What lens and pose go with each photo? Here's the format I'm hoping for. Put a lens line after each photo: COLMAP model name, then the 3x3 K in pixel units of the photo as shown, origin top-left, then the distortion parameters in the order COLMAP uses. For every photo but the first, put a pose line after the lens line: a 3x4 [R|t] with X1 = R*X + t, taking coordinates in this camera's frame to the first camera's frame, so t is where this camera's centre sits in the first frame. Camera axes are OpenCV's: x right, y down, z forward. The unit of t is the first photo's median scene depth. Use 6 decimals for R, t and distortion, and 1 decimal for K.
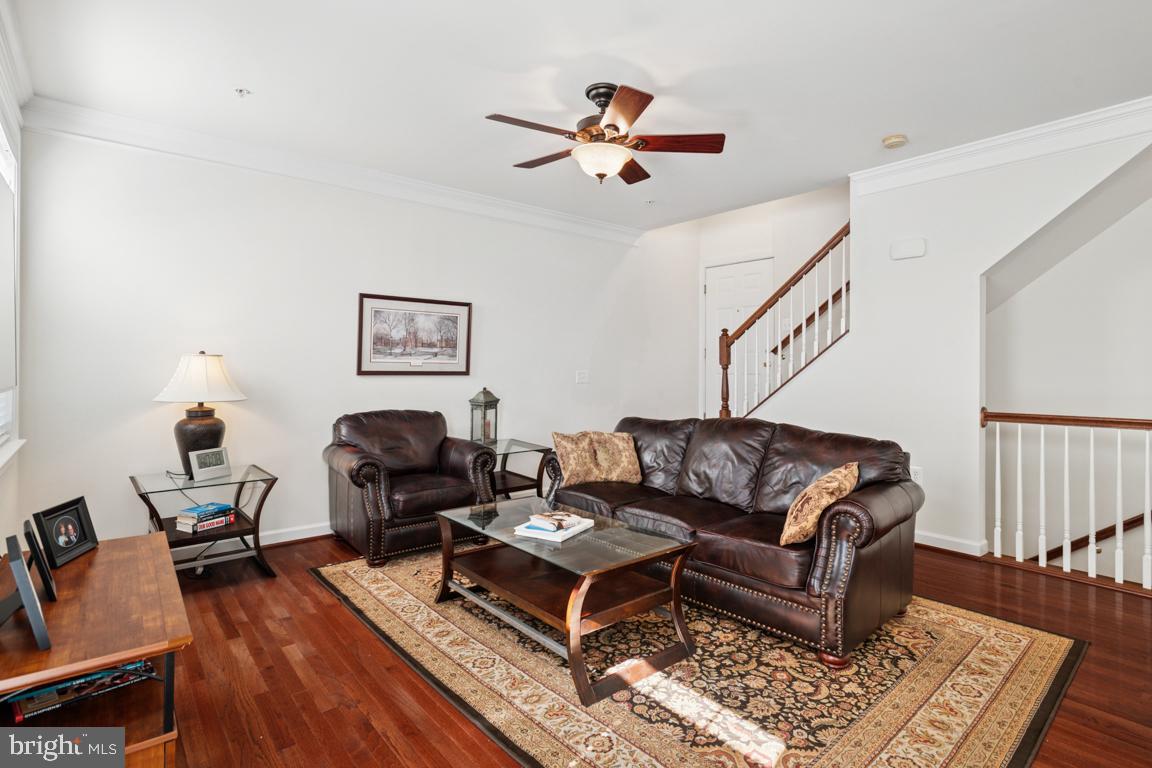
lens RADIAL K [[565.4, 0, 587.2], [0, 565.4, 372.9], [0, 0, 1]] dist [-0.002142, 0.008529]
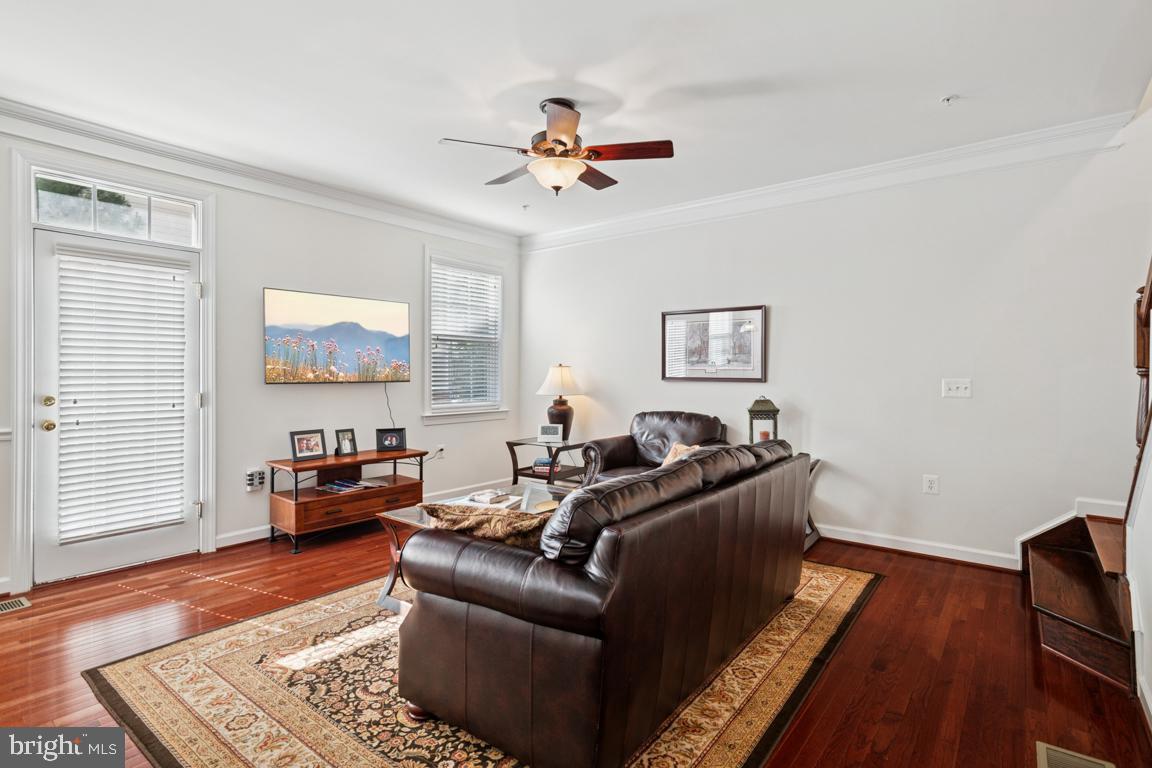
lens RADIAL K [[565.4, 0, 580.7], [0, 565.4, 376.2], [0, 0, 1]] dist [-0.002142, 0.008529]
pose [[0.192678, 0.000276, -0.981262, 1.367360], [-0.010142, 0.999947, -0.001710, -0.002231], [0.981210, 0.010281, 0.192671, 1.091749]]
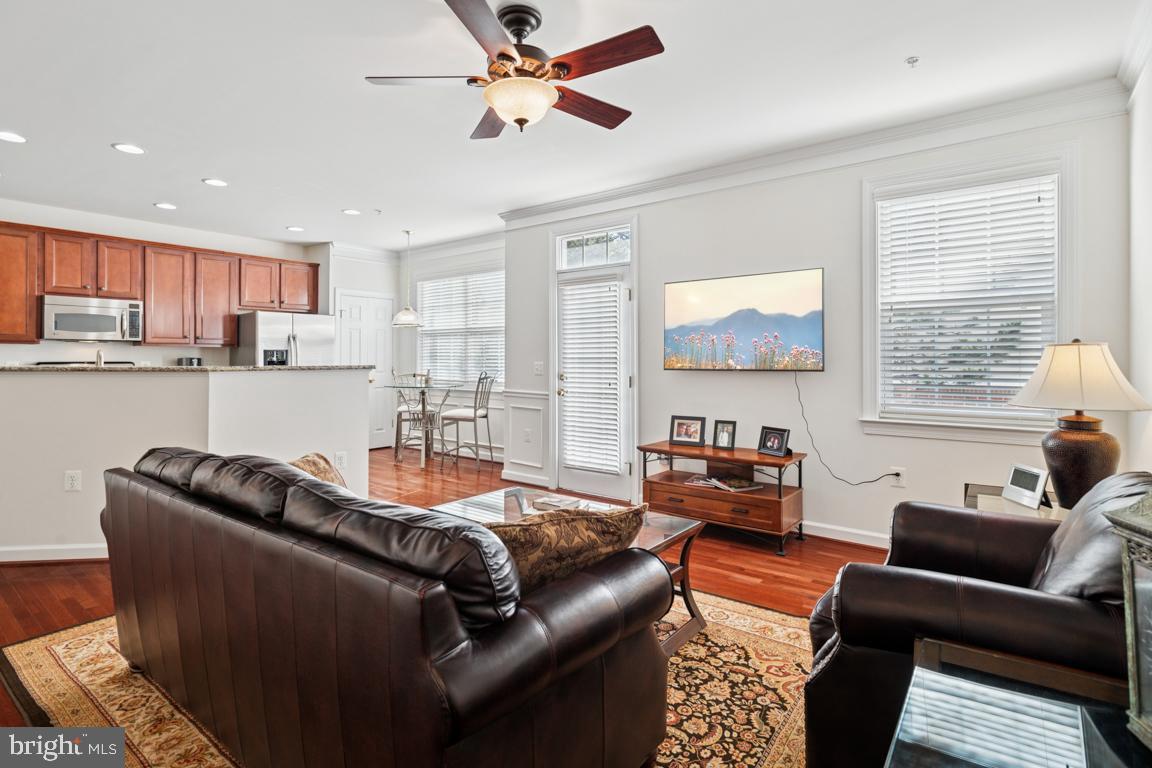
lens RADIAL K [[565.4, 0, 551.3], [0, 565.4, 357.8], [0, 0, 1]] dist [-0.002142, 0.008529]
pose [[-0.980818, -0.006421, -0.194822, 0.215212], [-0.007629, 0.999956, 0.005448, -0.020869], [0.194779, 0.006830, -0.980823, 2.313158]]
